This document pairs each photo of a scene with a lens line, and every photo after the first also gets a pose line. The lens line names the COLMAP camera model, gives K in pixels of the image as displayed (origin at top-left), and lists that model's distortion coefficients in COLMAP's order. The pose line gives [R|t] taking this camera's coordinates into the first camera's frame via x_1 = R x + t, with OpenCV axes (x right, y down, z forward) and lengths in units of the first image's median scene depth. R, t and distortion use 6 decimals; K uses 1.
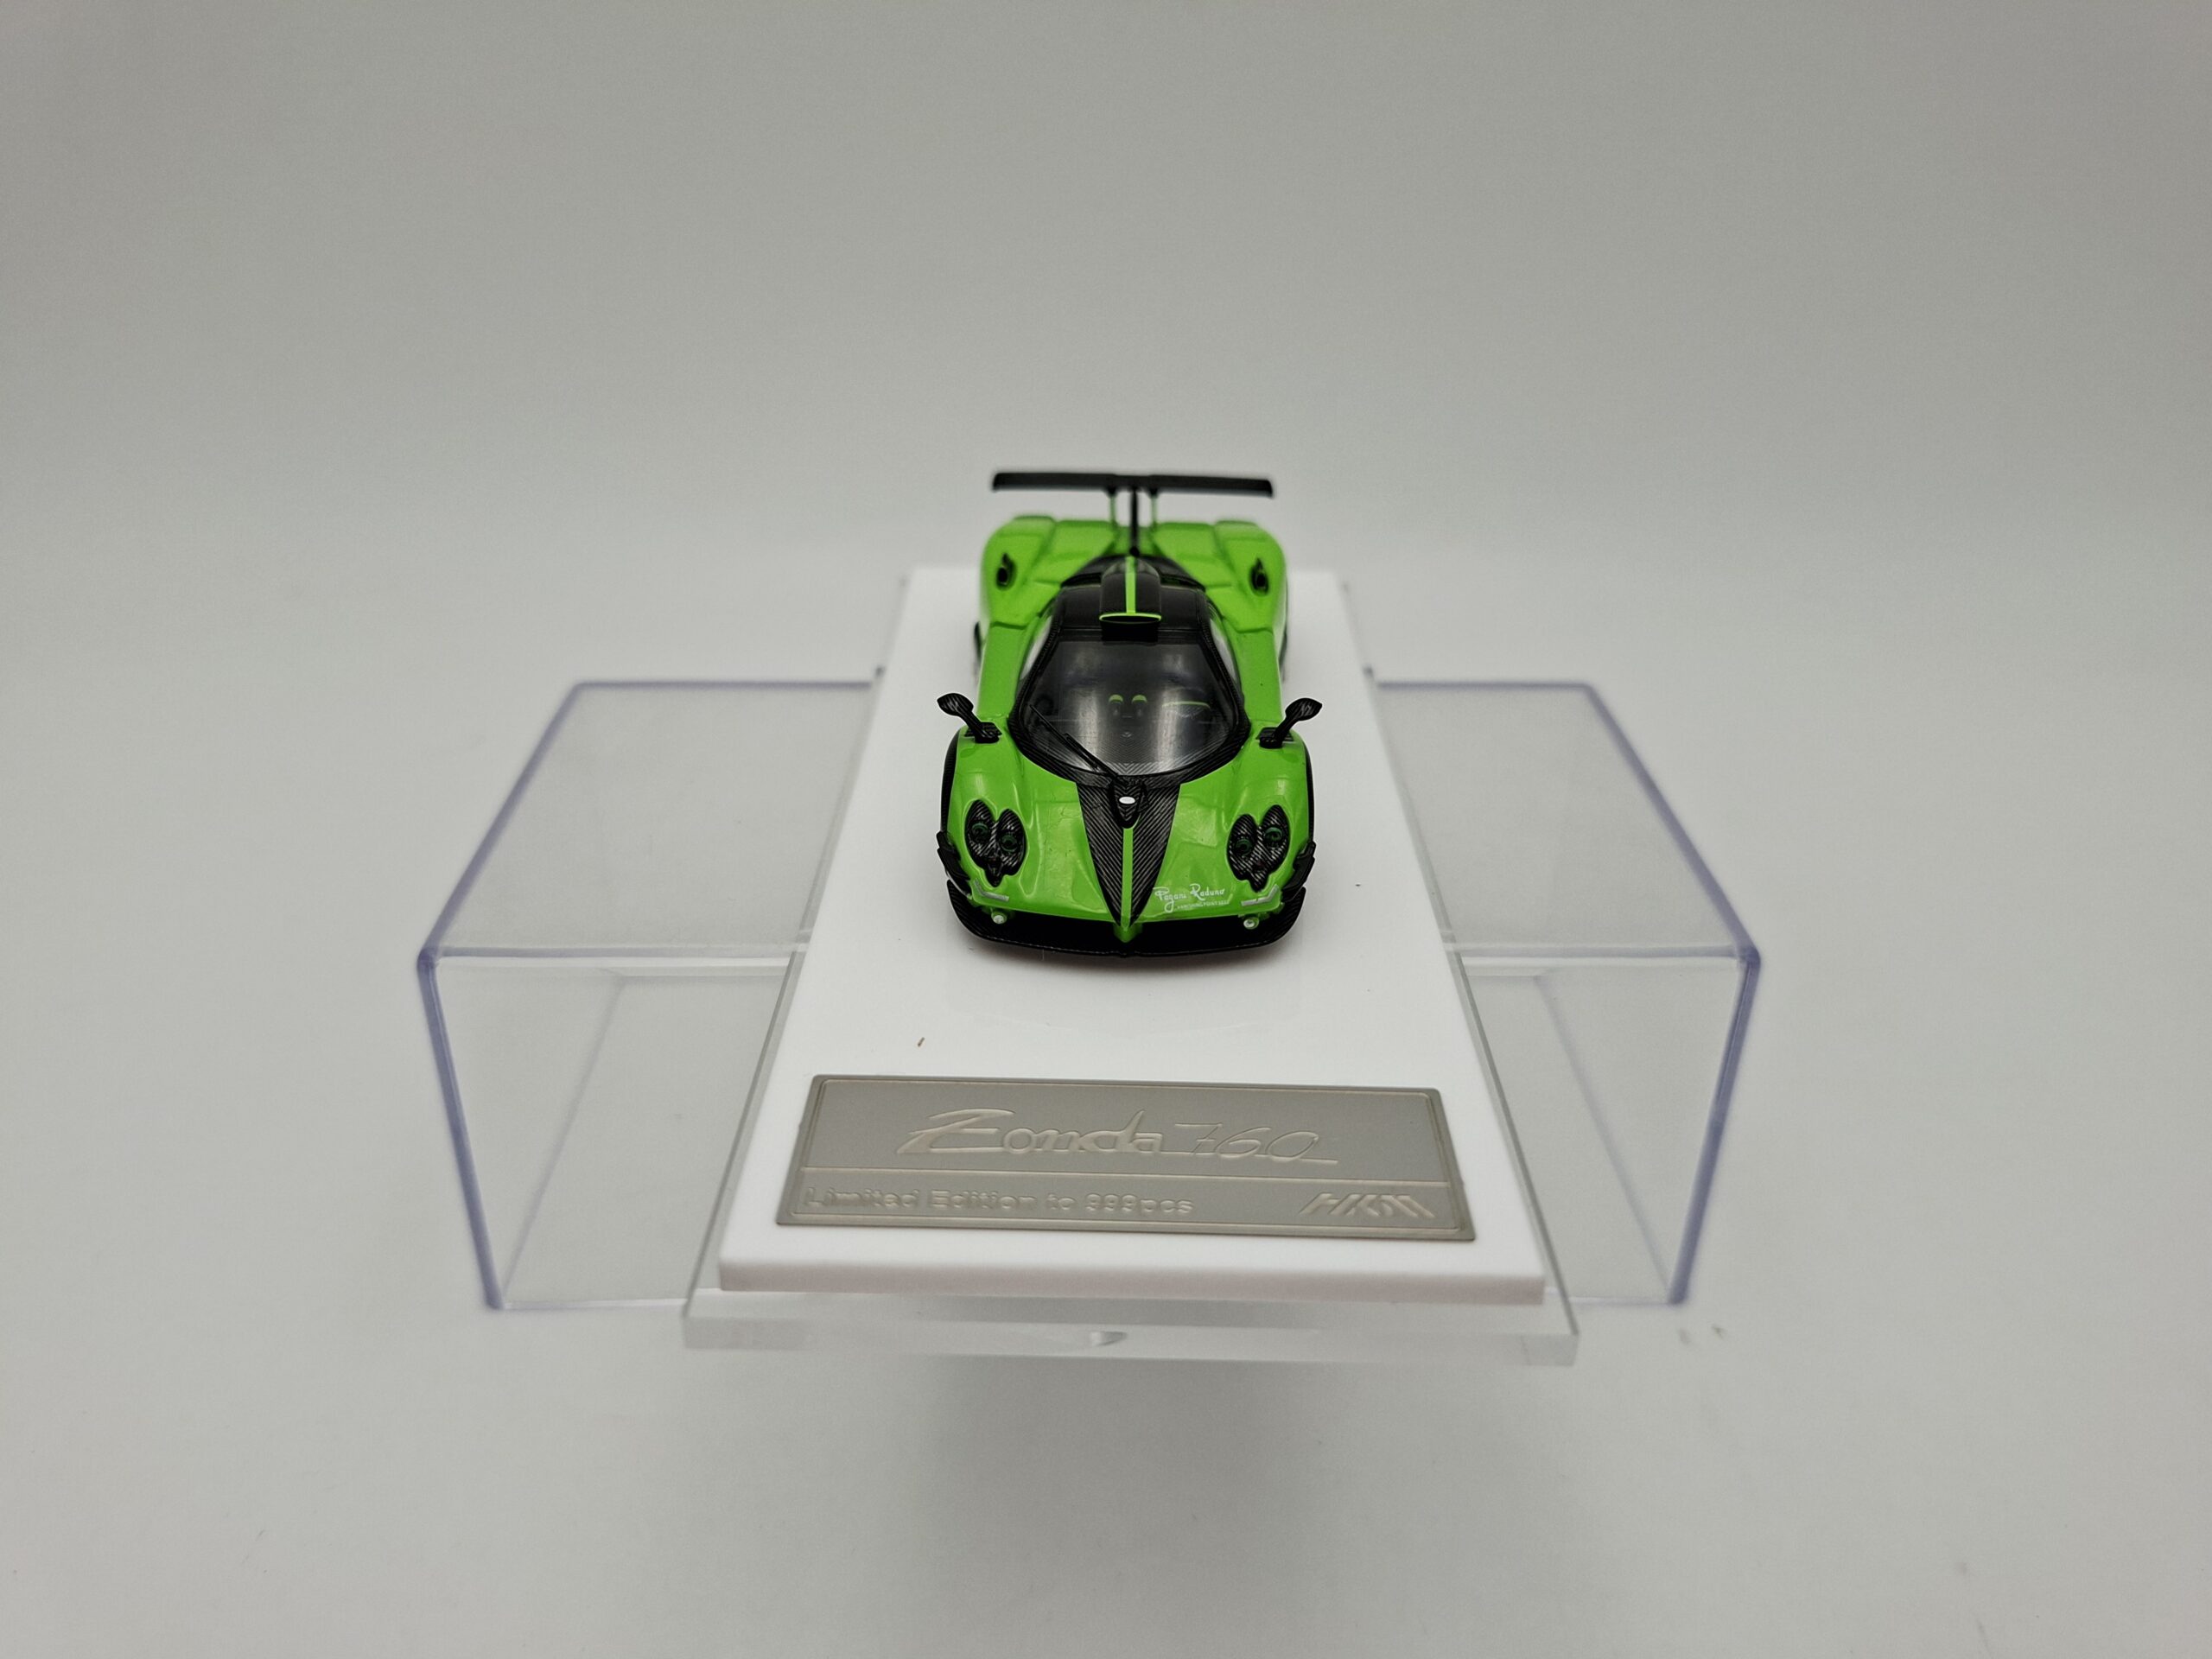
lens RADIAL K [[1710.6, 0, 1106.0], [0, 1710.6, 829.5], [0, 0, 1]] dist [0.198982, -0.436484]
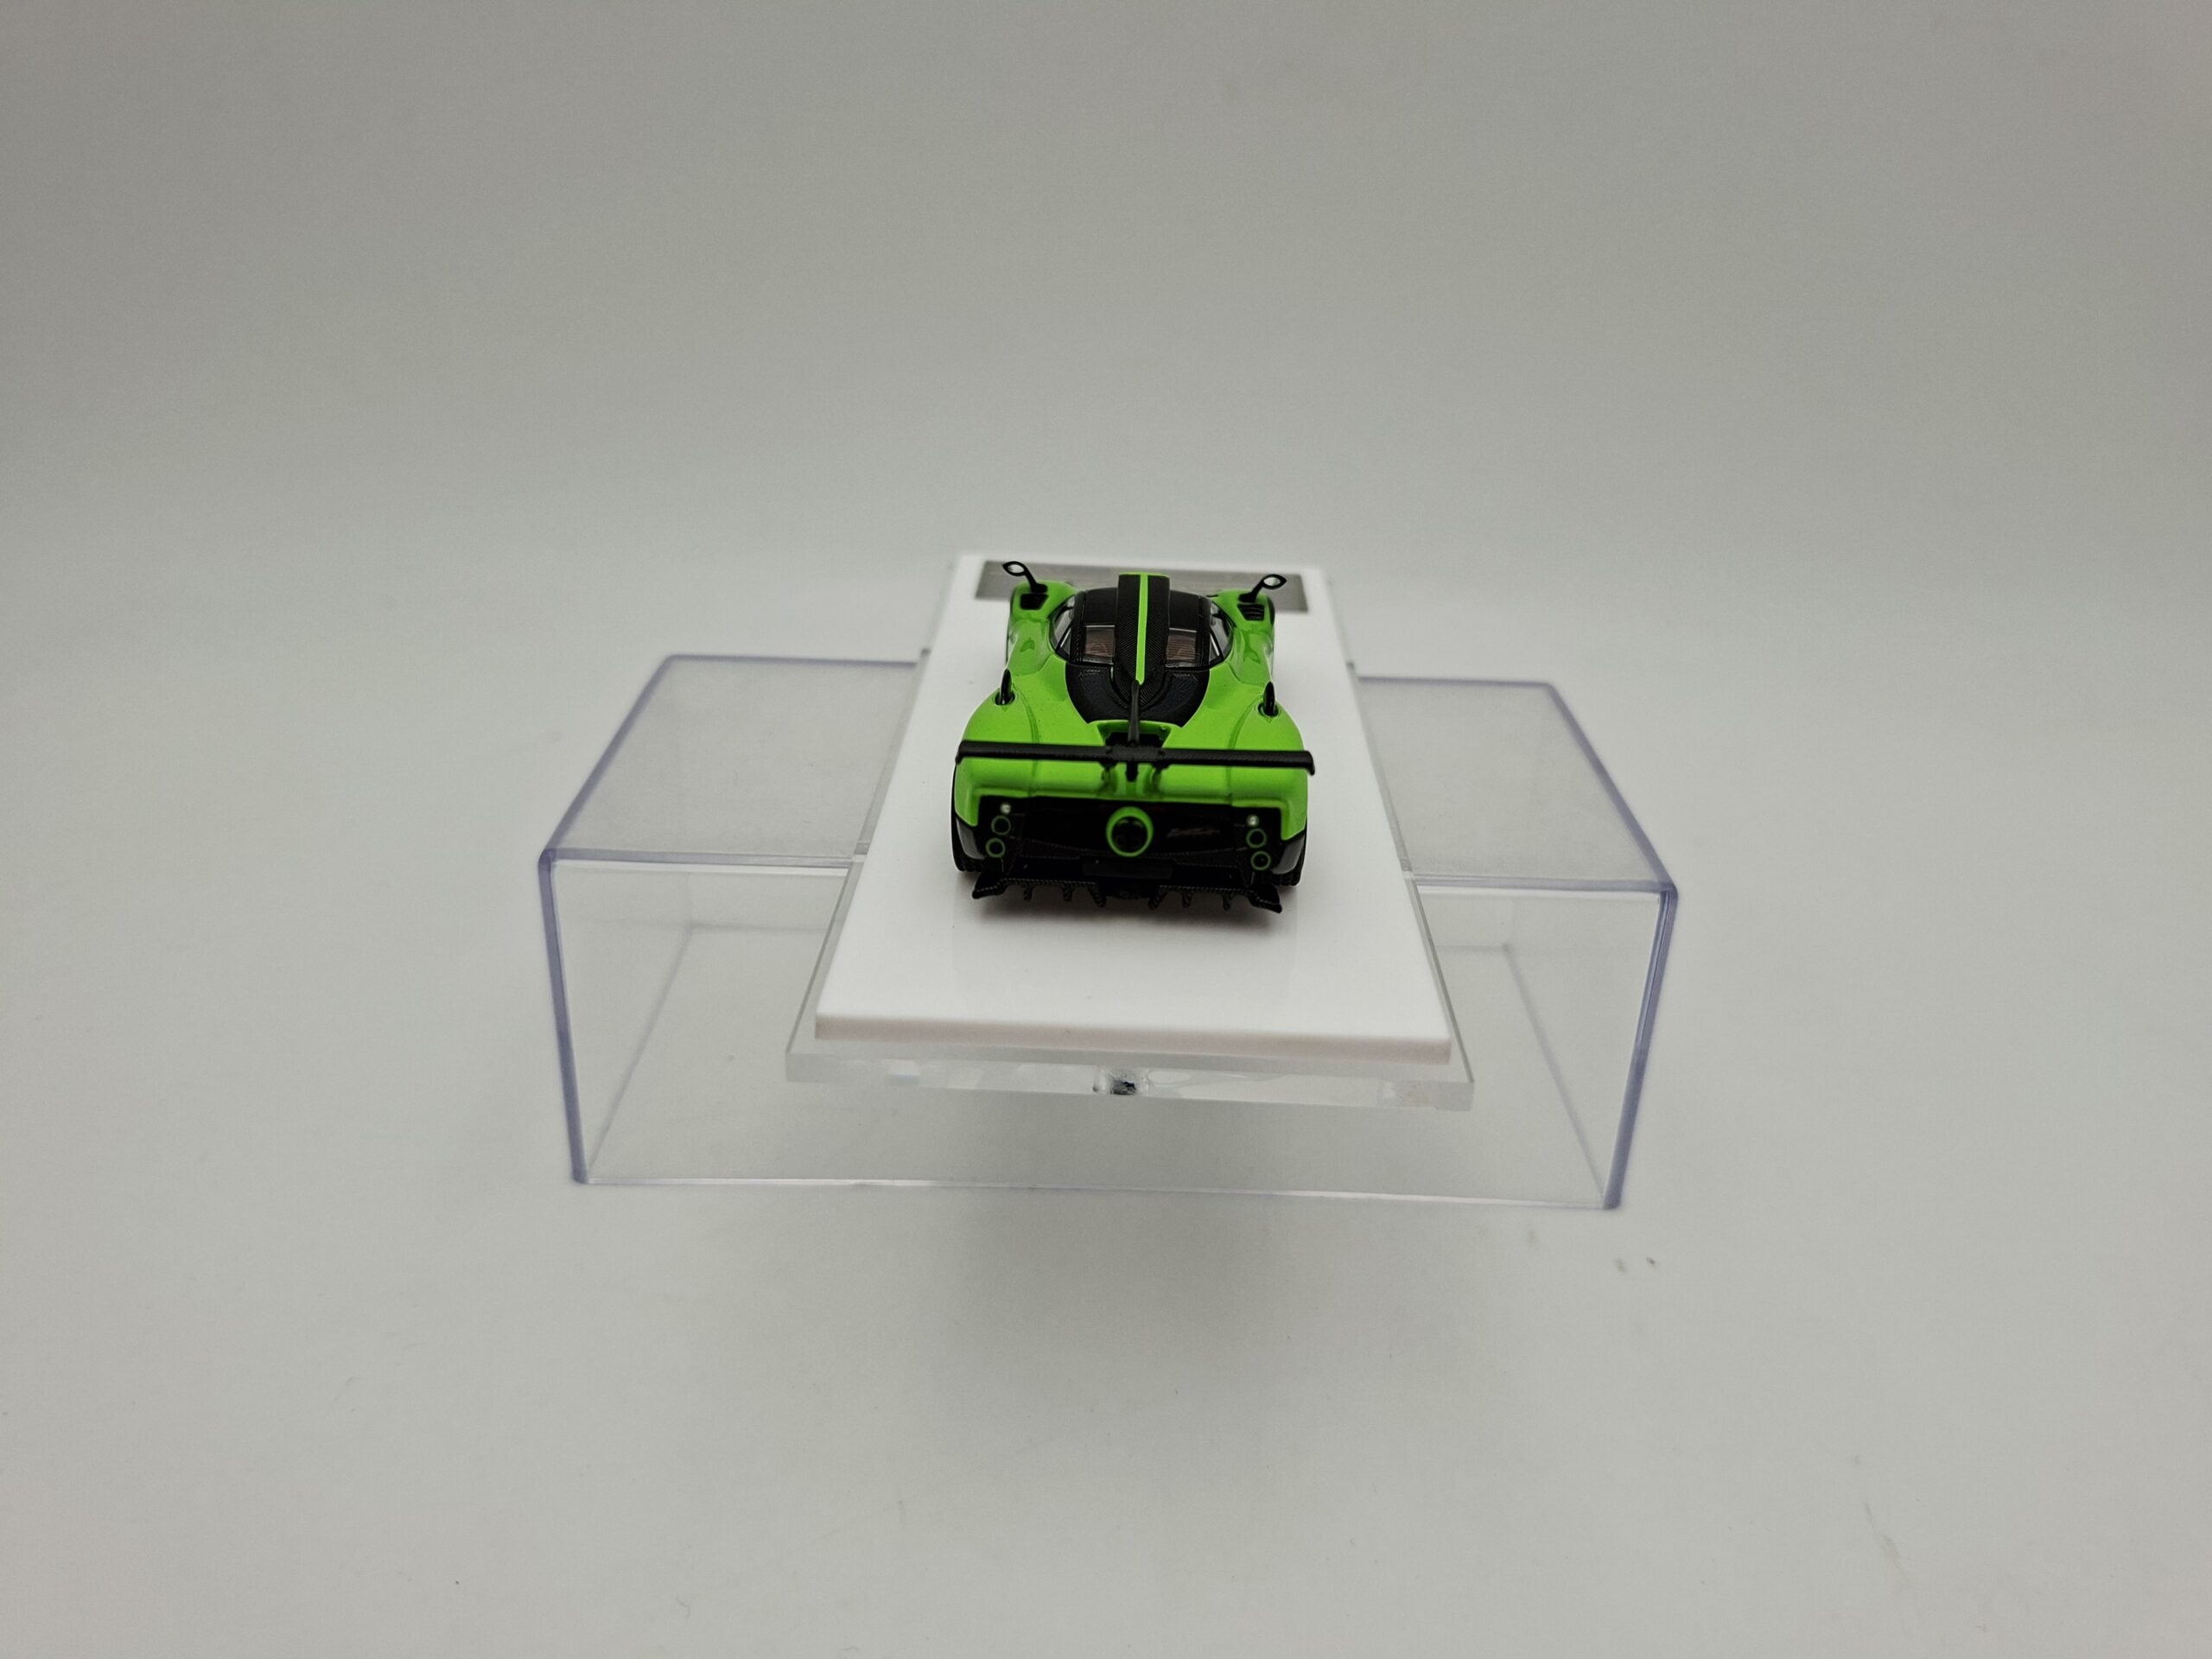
lens RADIAL K [[1683.9, 0, 1065.5], [0, 1683.9, 829.2], [0, 0, 1]] dist [0.195057, -0.000585]
pose [[0.999232, 0.023772, -0.031140, 0.001439], [-0.025147, 0.998692, -0.044522, 0.083563], [0.030041, 0.045270, 0.998523, -0.144531]]
